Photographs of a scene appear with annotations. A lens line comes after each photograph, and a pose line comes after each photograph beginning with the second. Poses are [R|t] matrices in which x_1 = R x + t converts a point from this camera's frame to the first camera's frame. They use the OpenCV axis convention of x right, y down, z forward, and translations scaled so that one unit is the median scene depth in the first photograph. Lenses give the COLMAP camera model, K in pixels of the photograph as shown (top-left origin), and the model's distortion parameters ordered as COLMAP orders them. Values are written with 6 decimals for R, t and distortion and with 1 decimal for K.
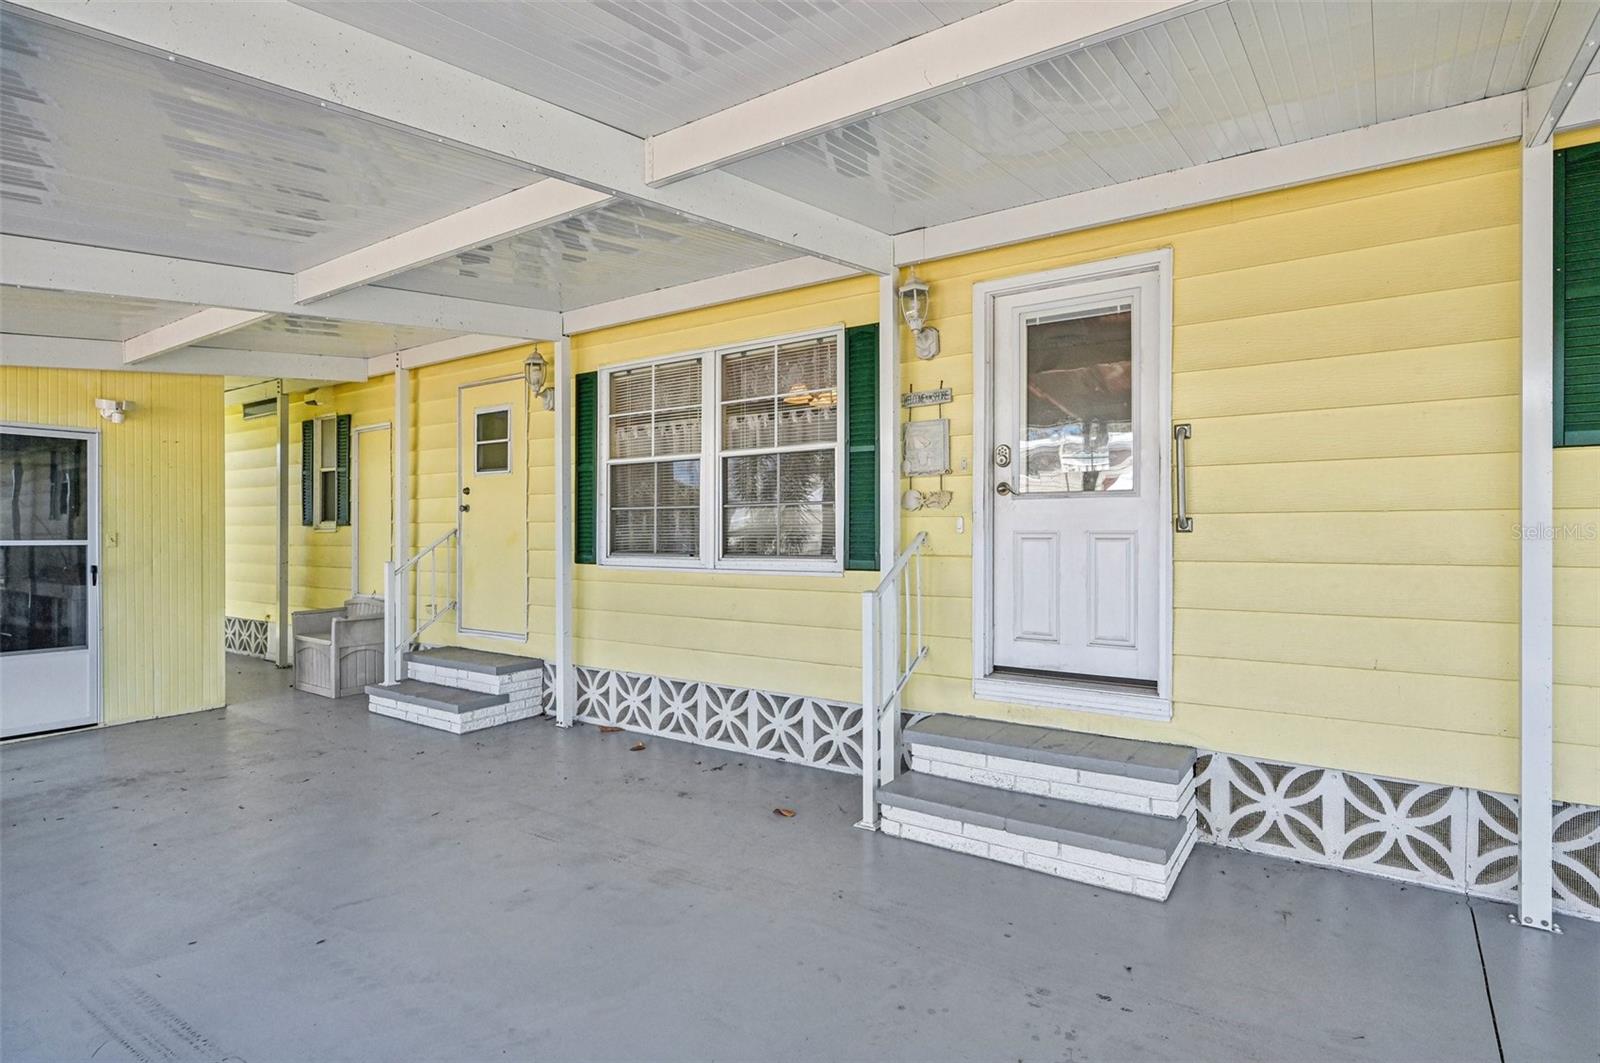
lens RADIAL K [[700.5, 0, 800.0], [0, 700.5, 531.5], [0, 0, 1]] dist [-0.034618, 0.000122]
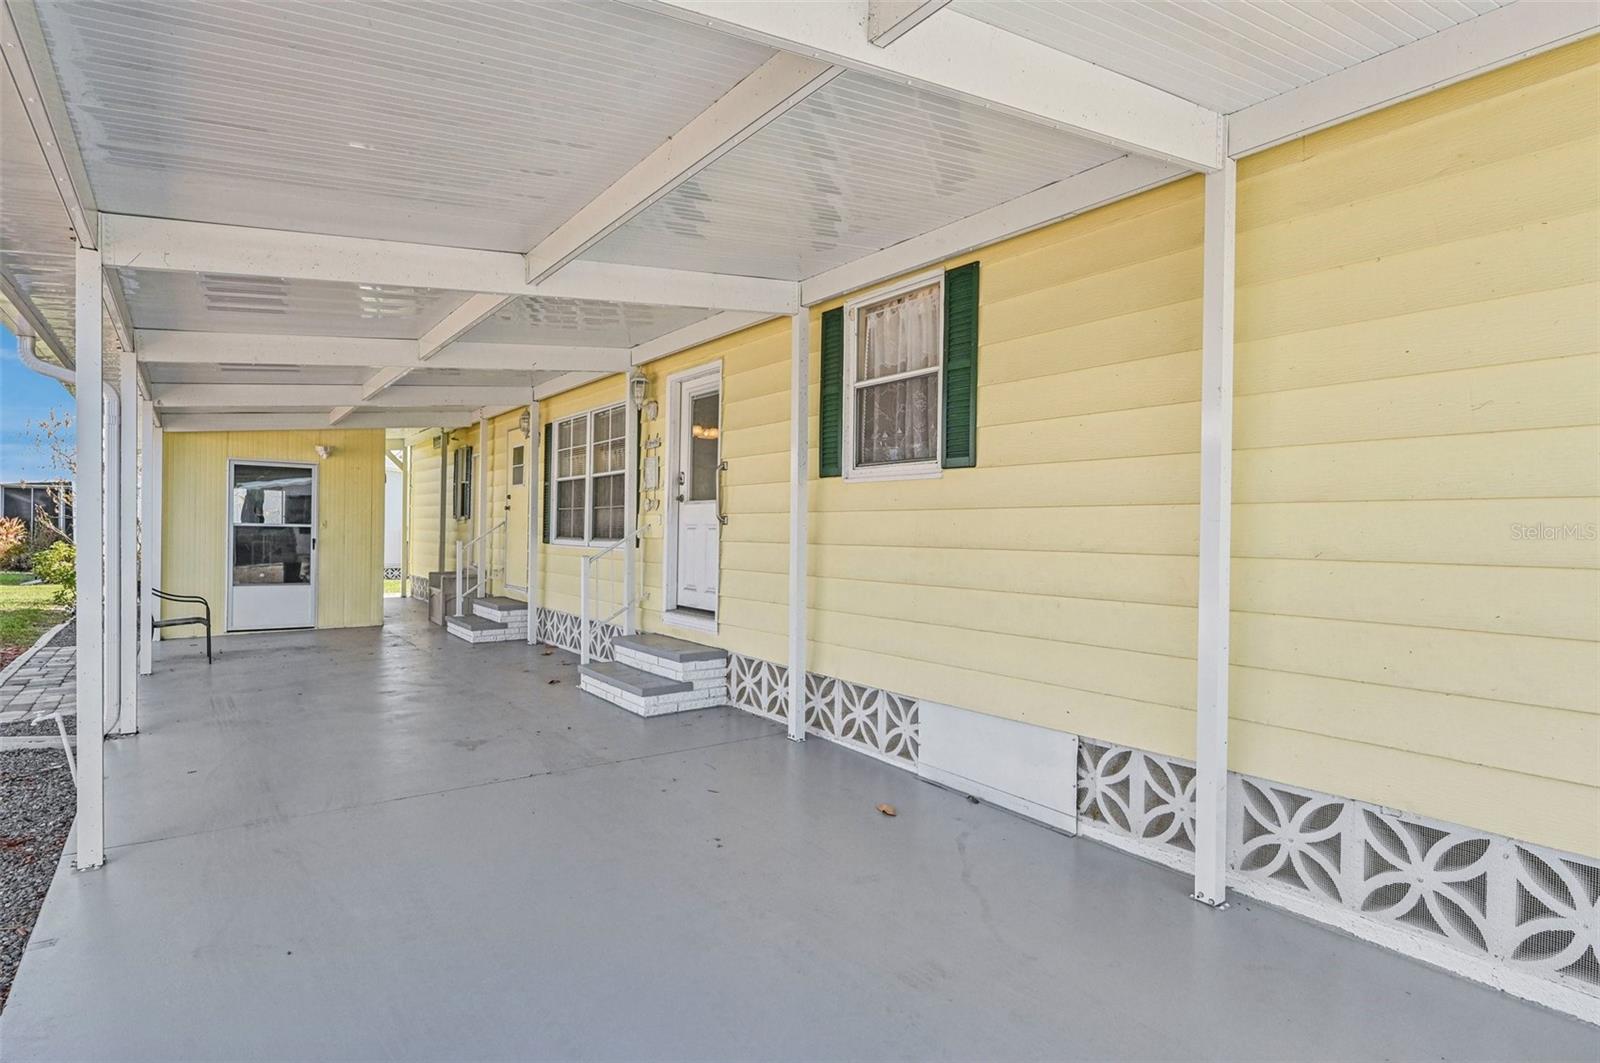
lens RADIAL K [[834.0, 0, 800.0], [0, 834.0, 531.5], [0, 0, 1]] dist [-0.000139, 0.000078]
pose [[0.923057, 0.017203, -0.384279, 0.791883], [-0.019807, 0.999800, -0.002820, 0.010751], [0.384154, 0.010215, 0.923213, -0.440242]]
